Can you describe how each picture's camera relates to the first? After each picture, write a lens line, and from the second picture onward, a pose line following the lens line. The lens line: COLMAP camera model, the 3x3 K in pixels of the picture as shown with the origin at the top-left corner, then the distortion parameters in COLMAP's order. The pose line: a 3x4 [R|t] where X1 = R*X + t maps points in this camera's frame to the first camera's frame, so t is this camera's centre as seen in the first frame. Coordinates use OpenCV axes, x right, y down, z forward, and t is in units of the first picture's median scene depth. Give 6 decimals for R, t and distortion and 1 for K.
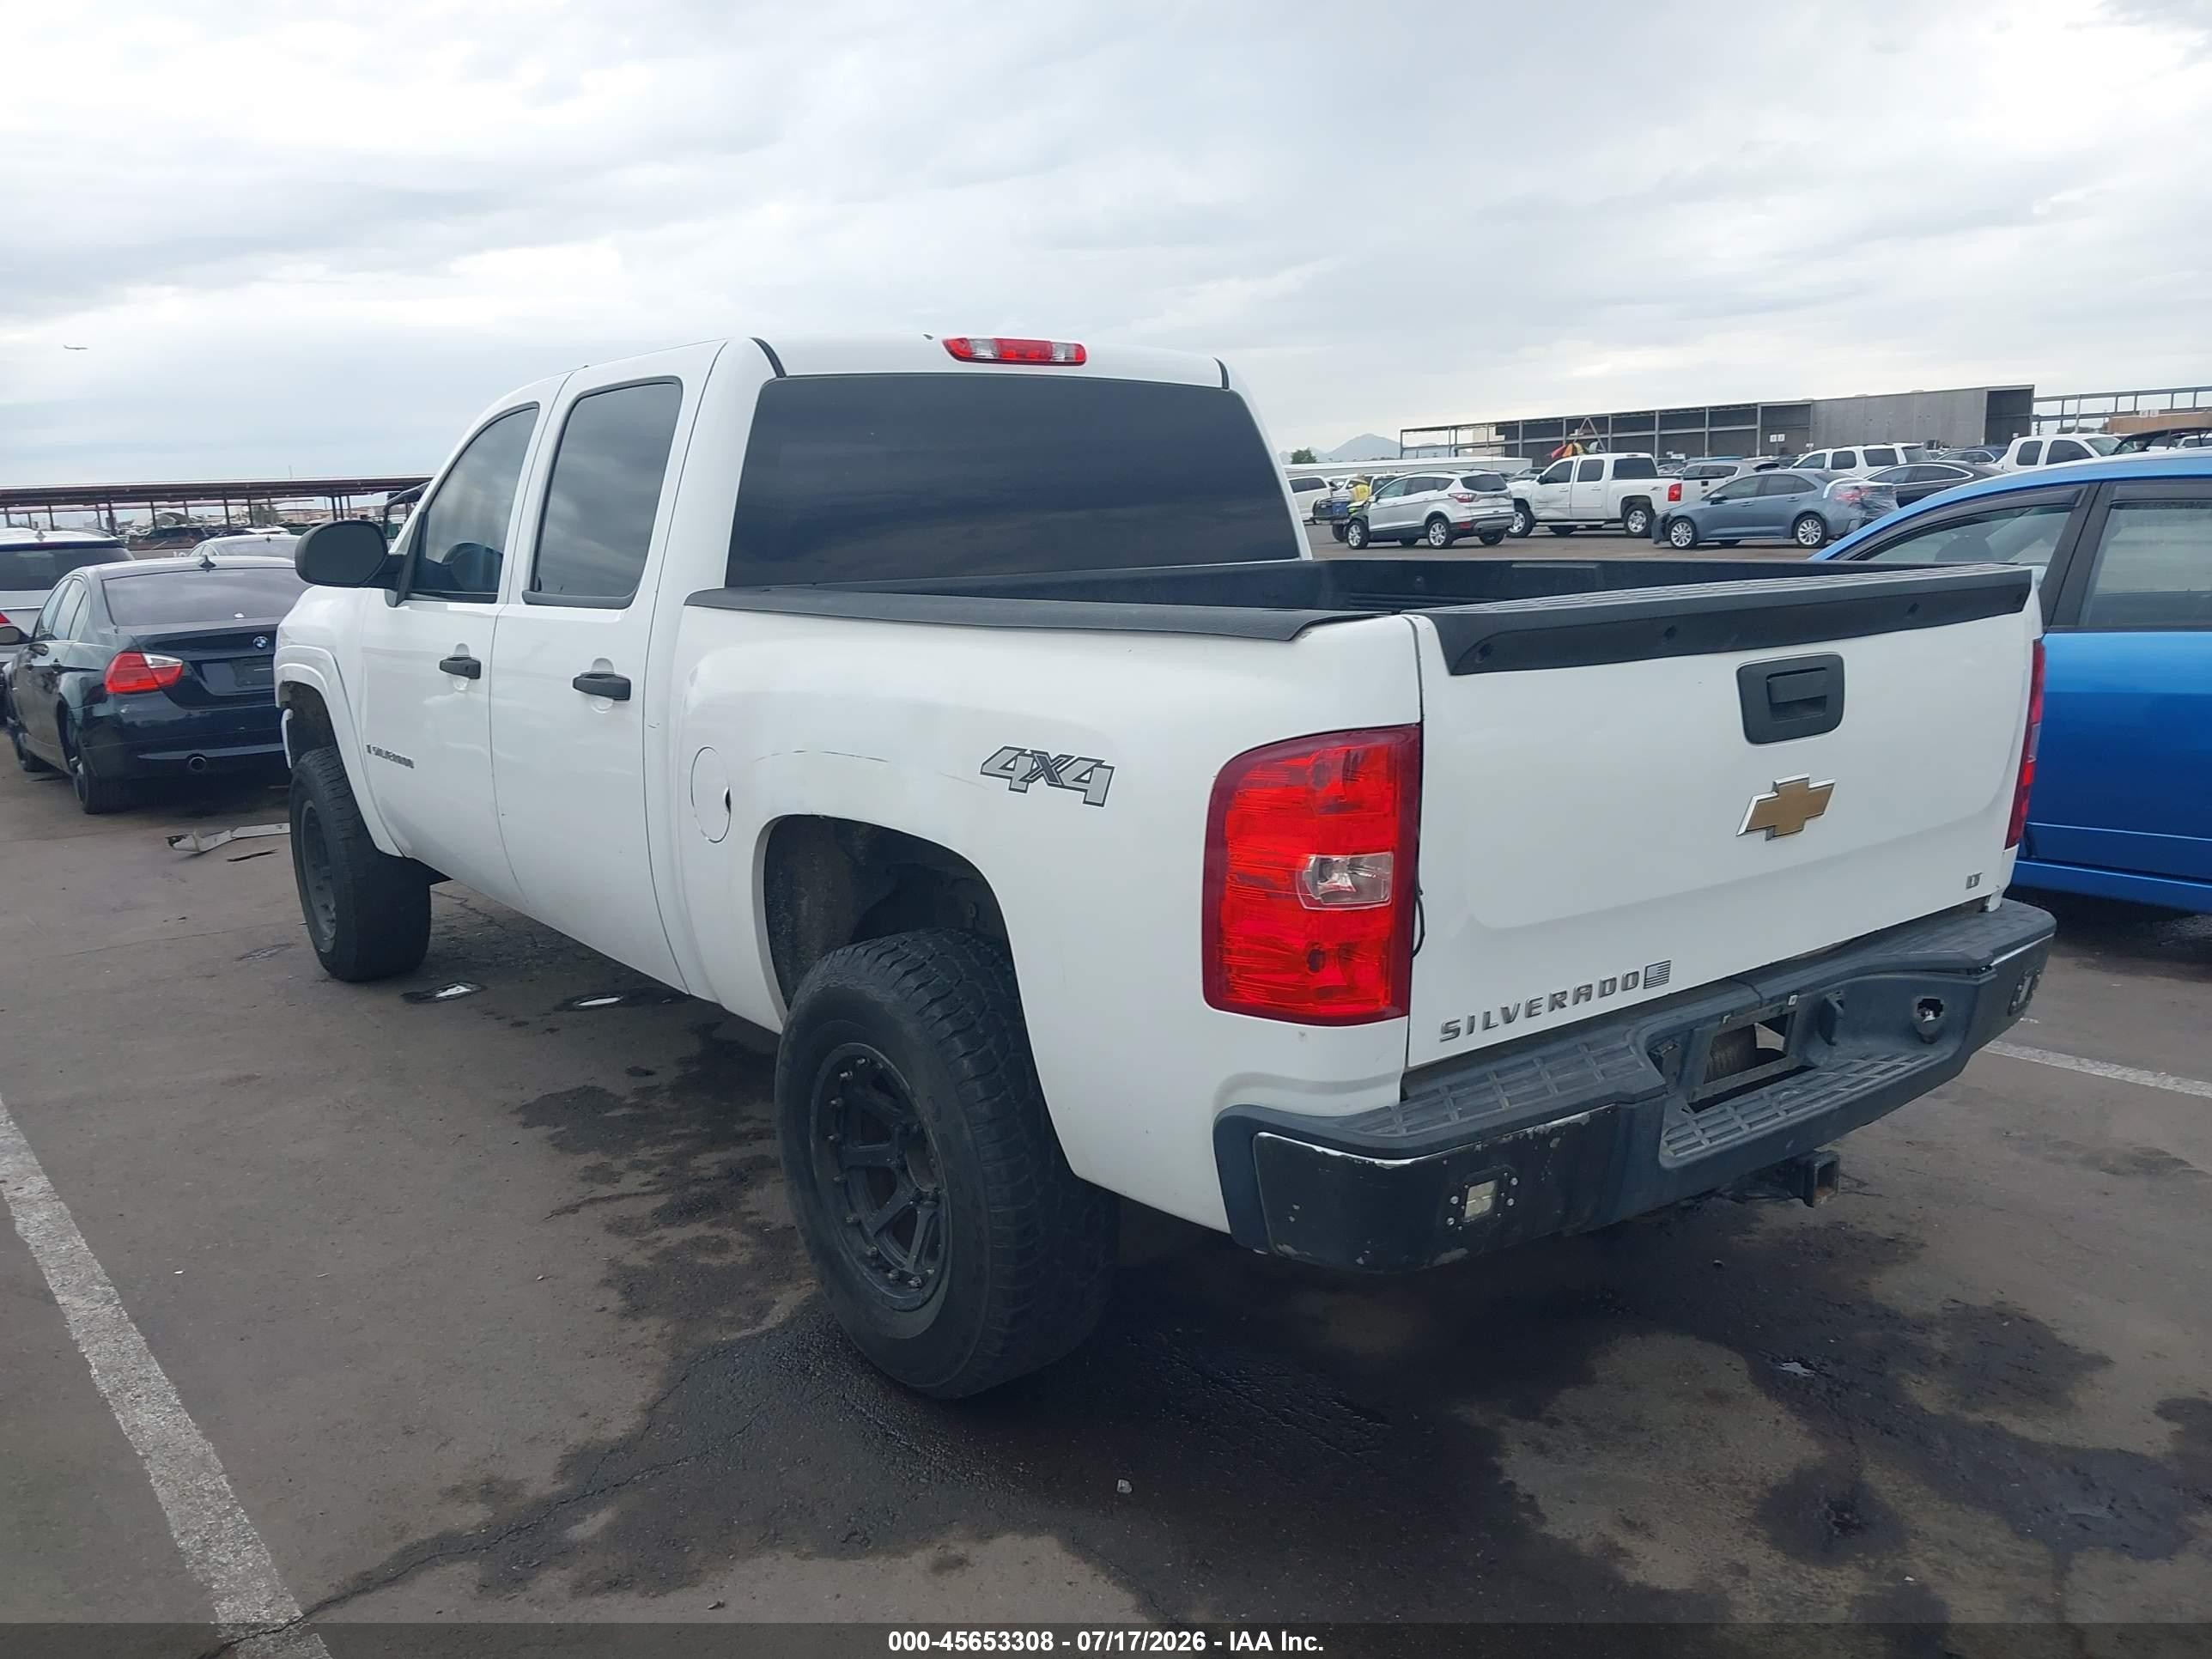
lens RADIAL K [[1776.2, 0, 1106.0], [0, 1776.2, 829.5], [0, 0, 1]] dist [-0.010499, -0.015484]
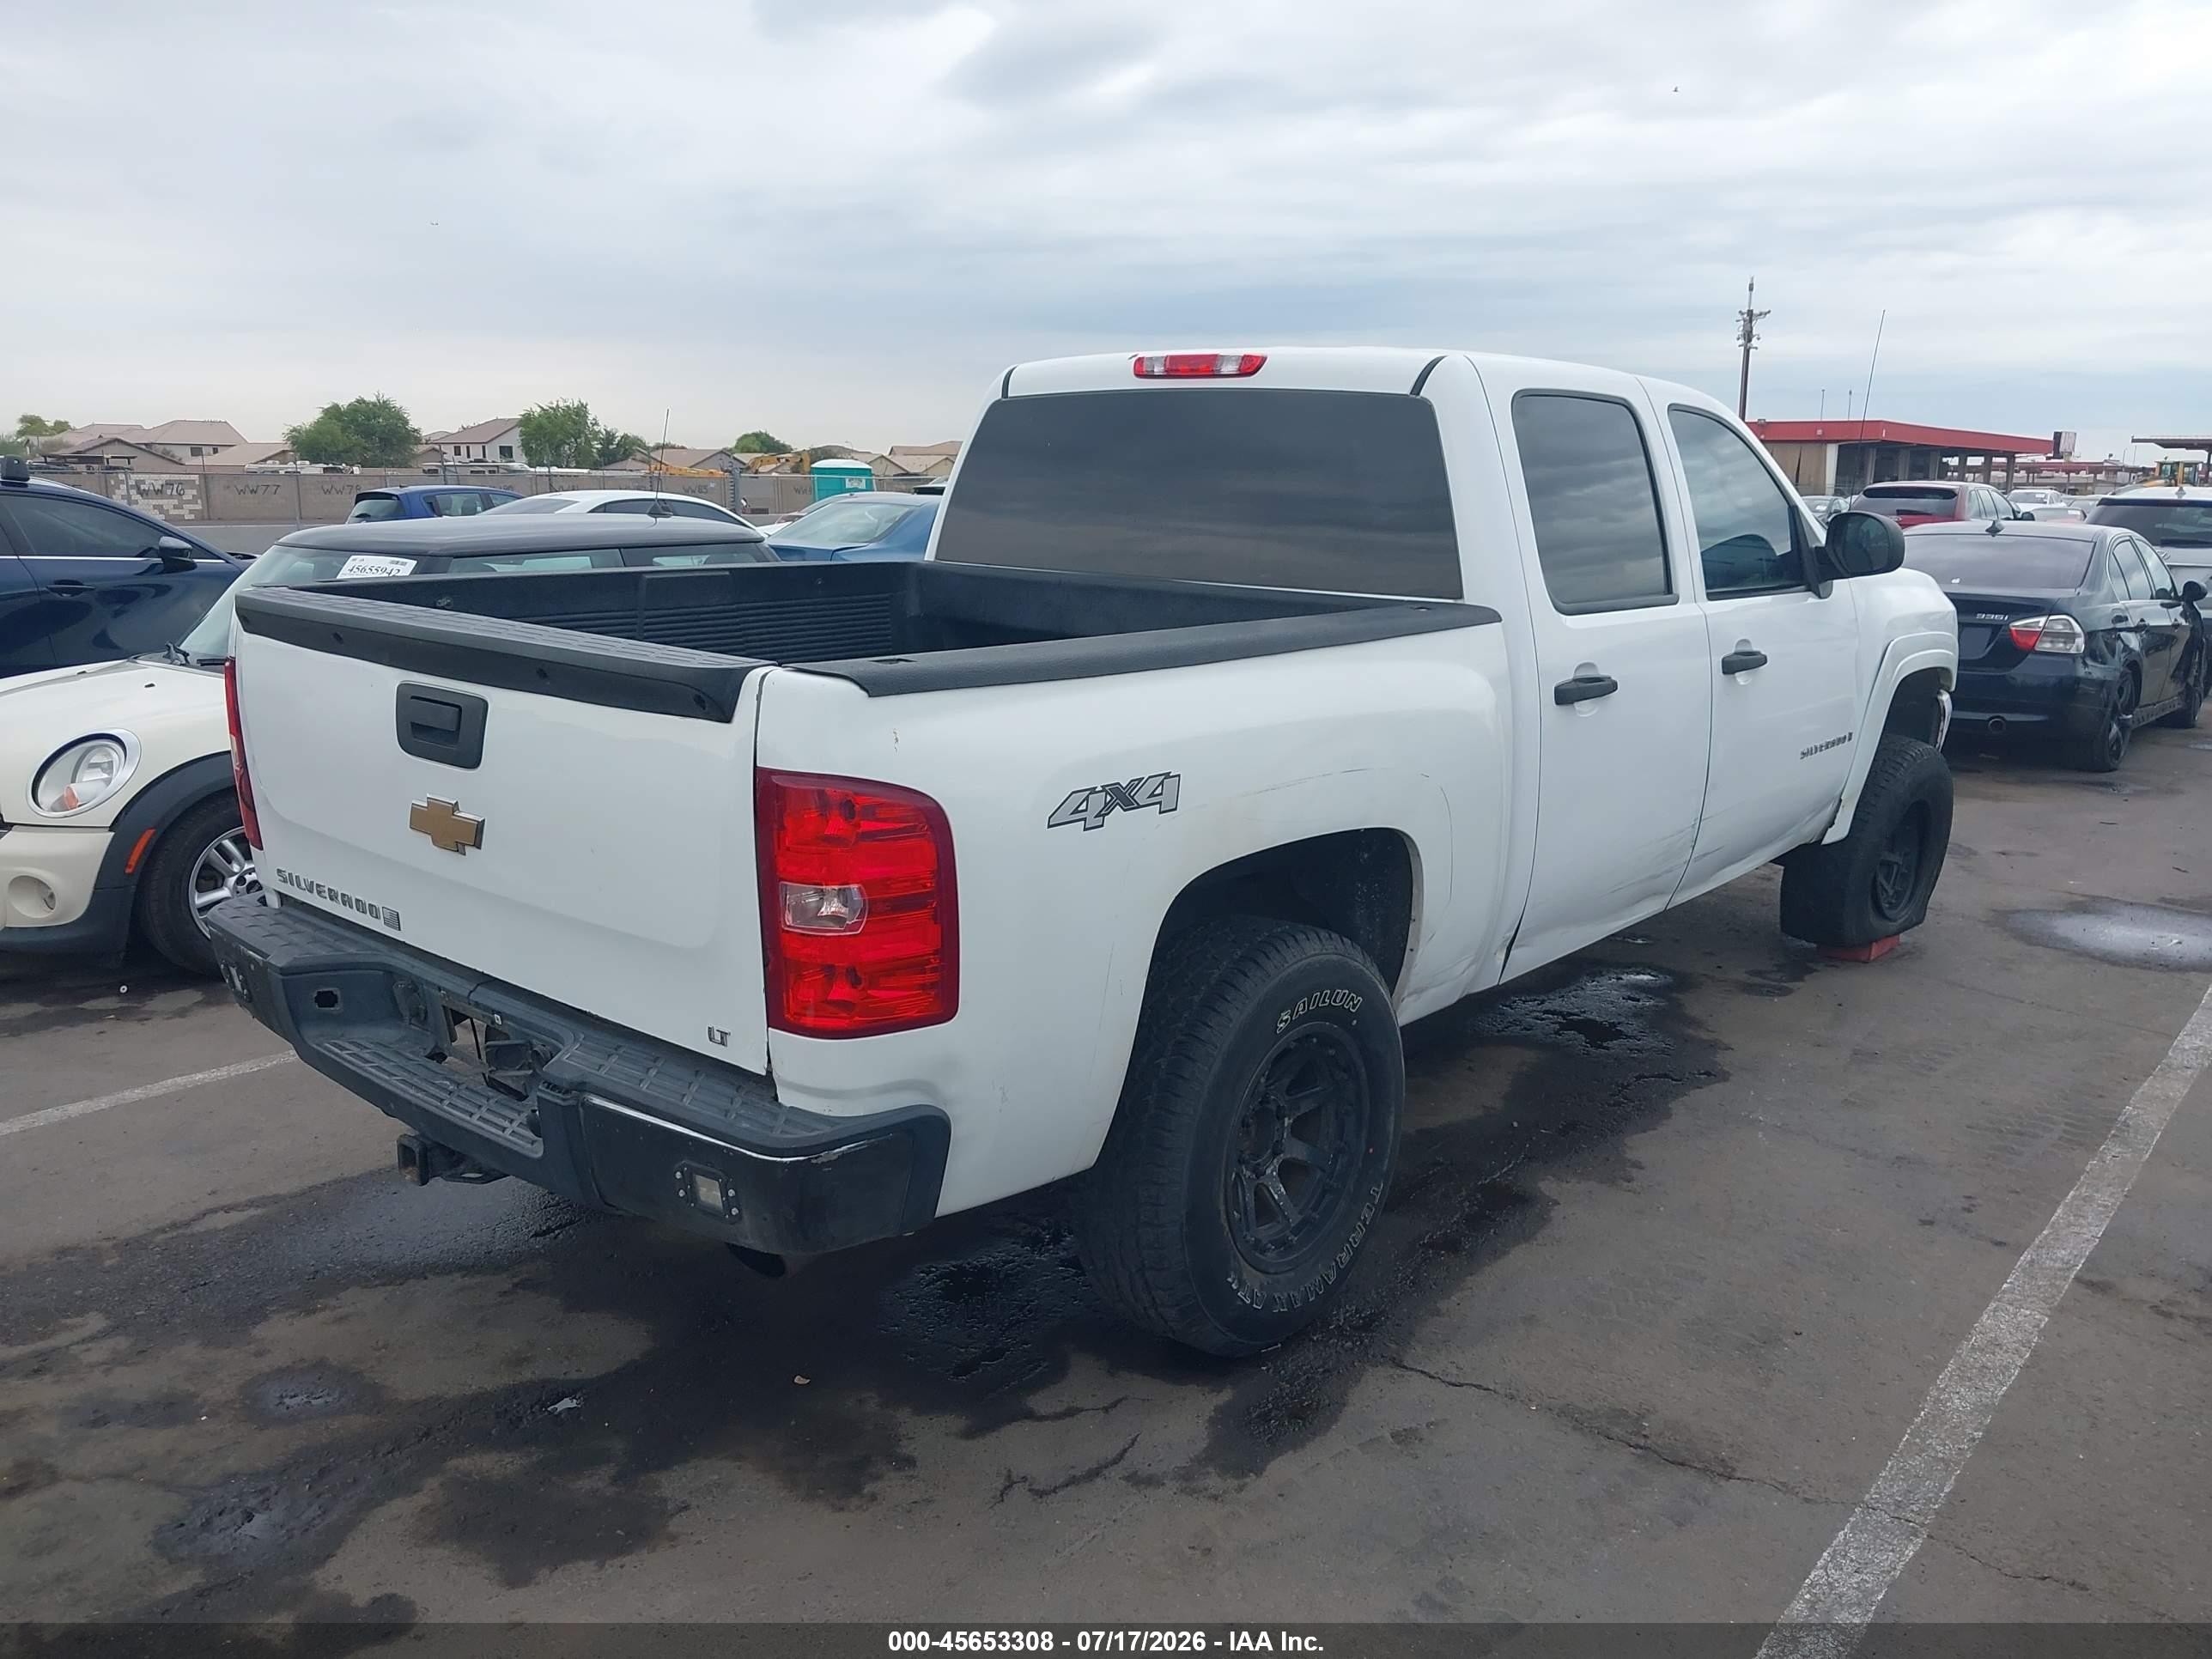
lens RADIAL K [[1743.6, 0, 1106.0], [0, 1743.6, 829.5], [0, 0, 1]] dist [0.000832, -0.005957]
pose [[0.214008, 0.236420, -0.947790, 1.428593], [-0.201088, 0.960151, 0.194098, -0.287443], [0.955910, 0.149051, 0.253021, 1.072130]]
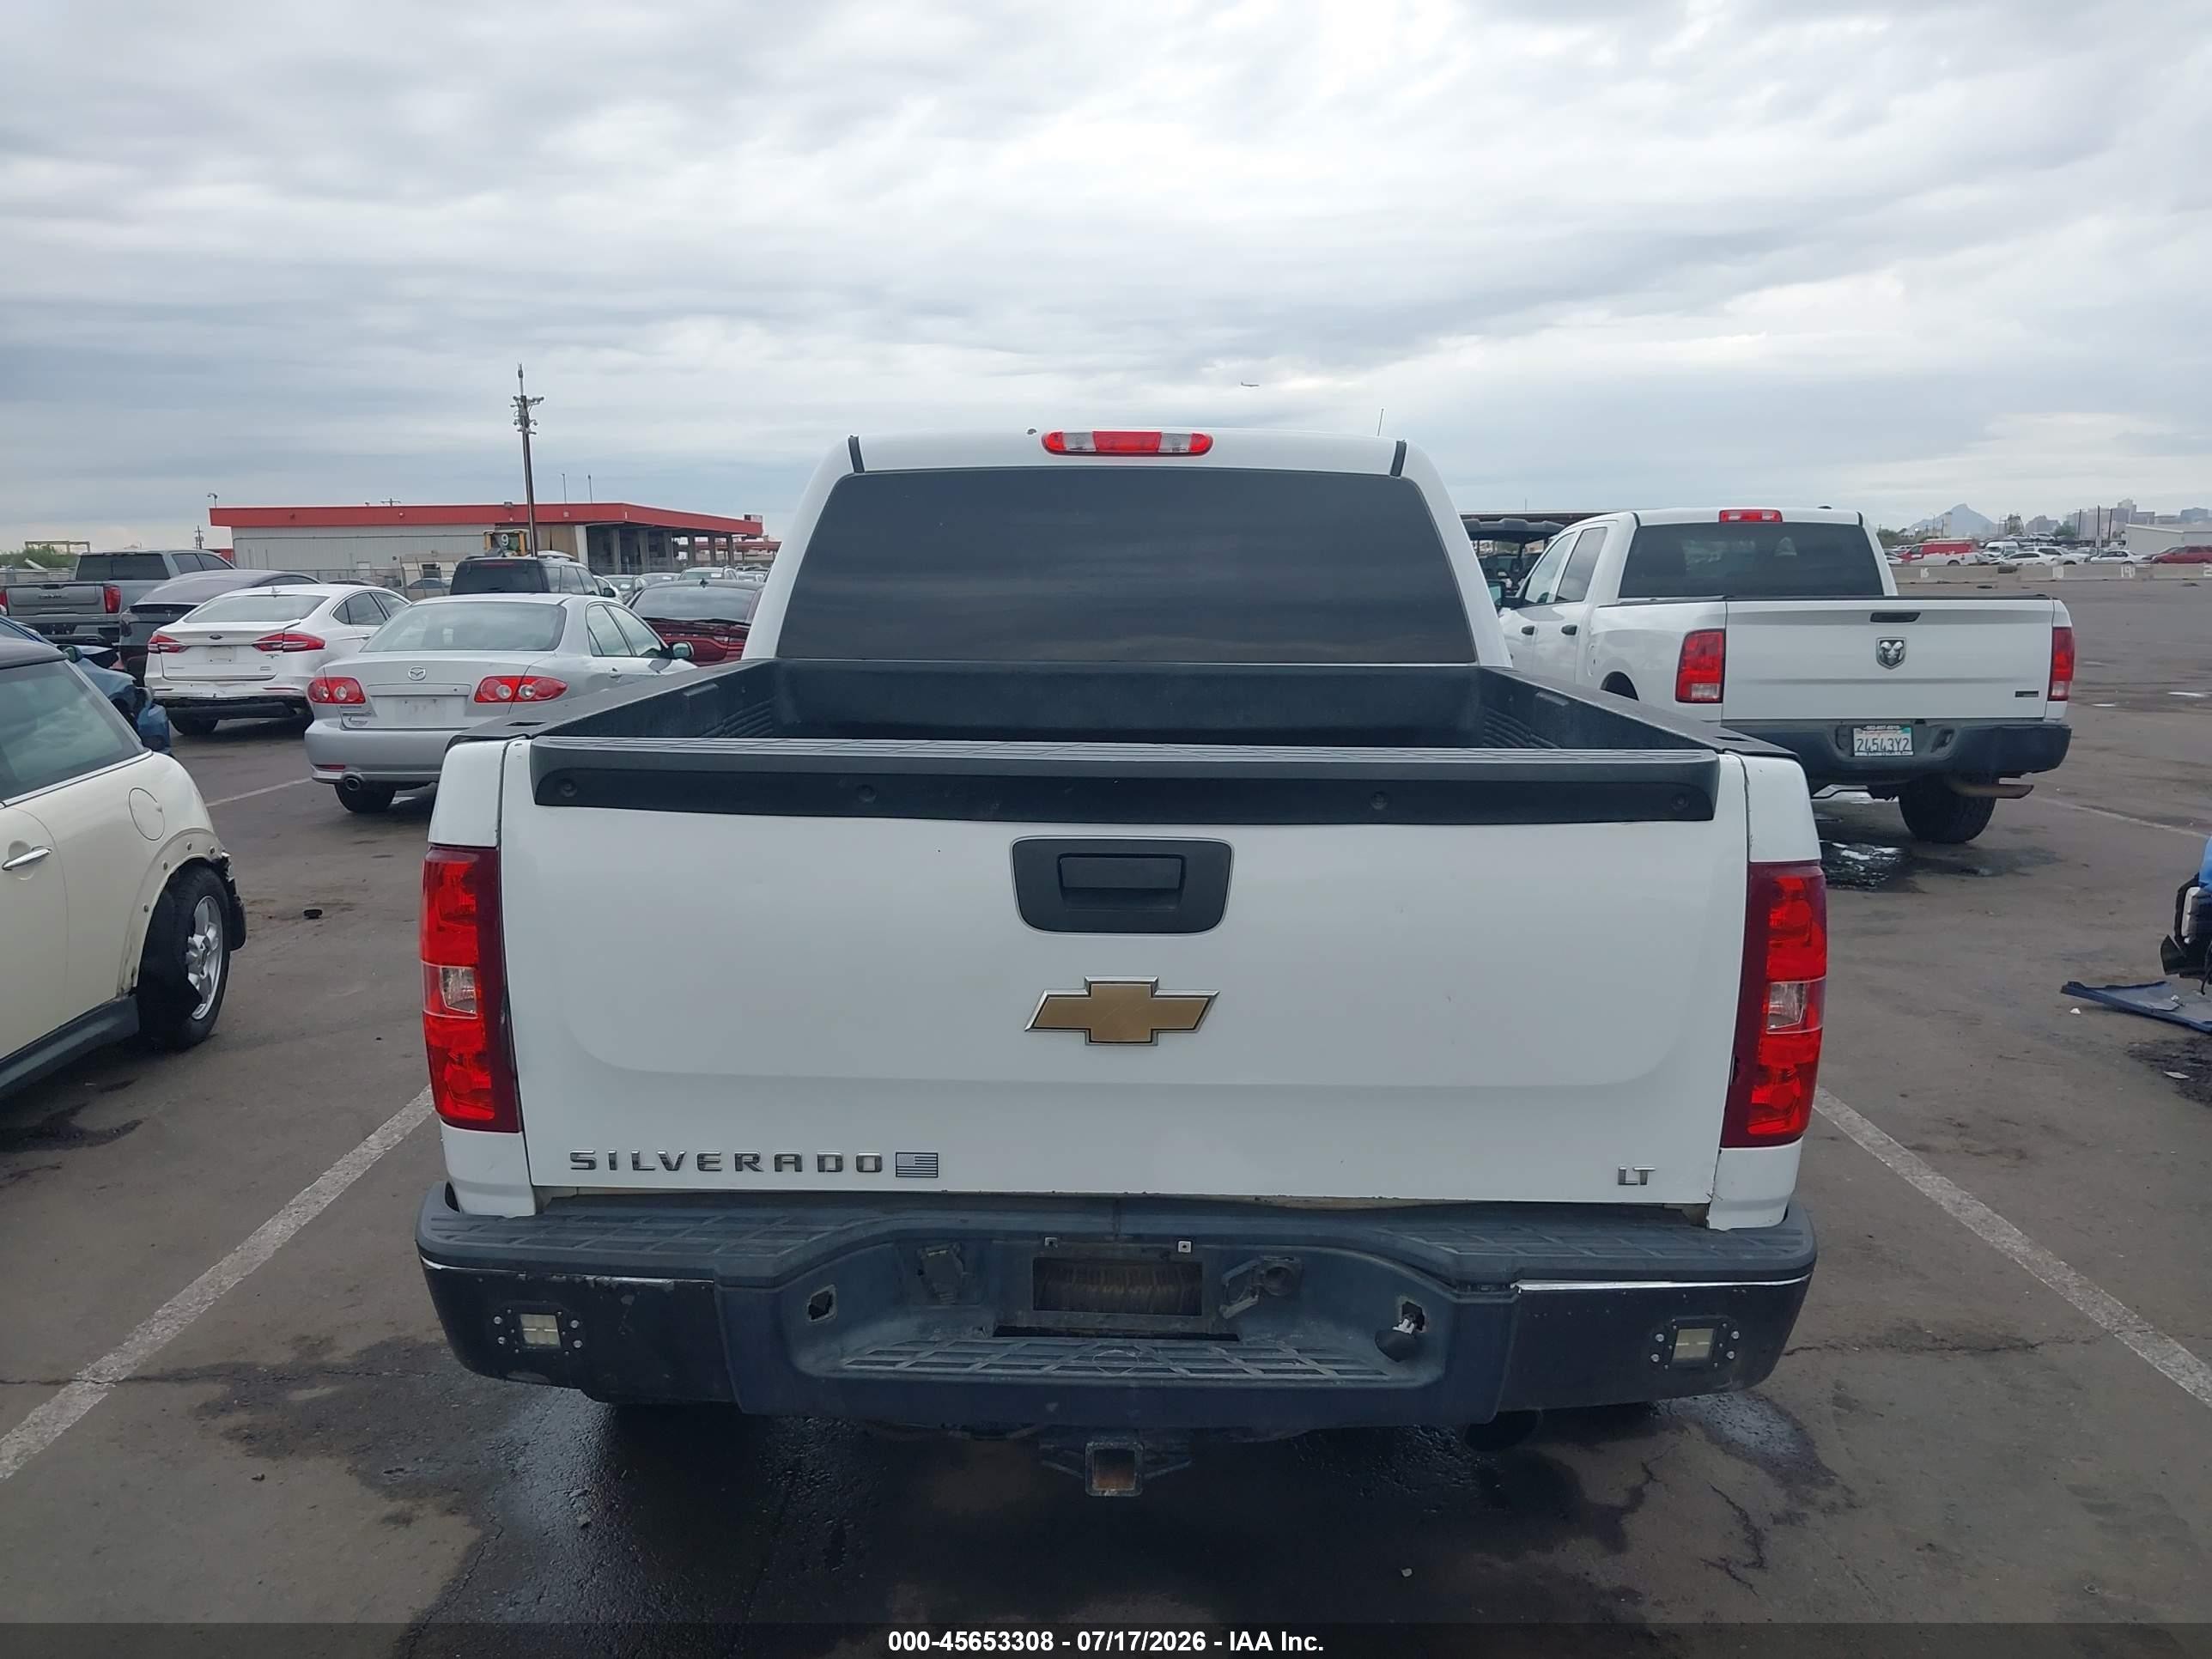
lens RADIAL K [[1733.5, 0, 1106.0], [0, 1733.5, 829.5], [0, 0, 1]] dist [0.015499, -0.014346]
pose [[0.784348, 0.128817, -0.606799, 0.830907], [-0.137993, 0.989923, 0.031780, -0.119110], [0.604778, 0.058807, 0.794220, 0.325000]]
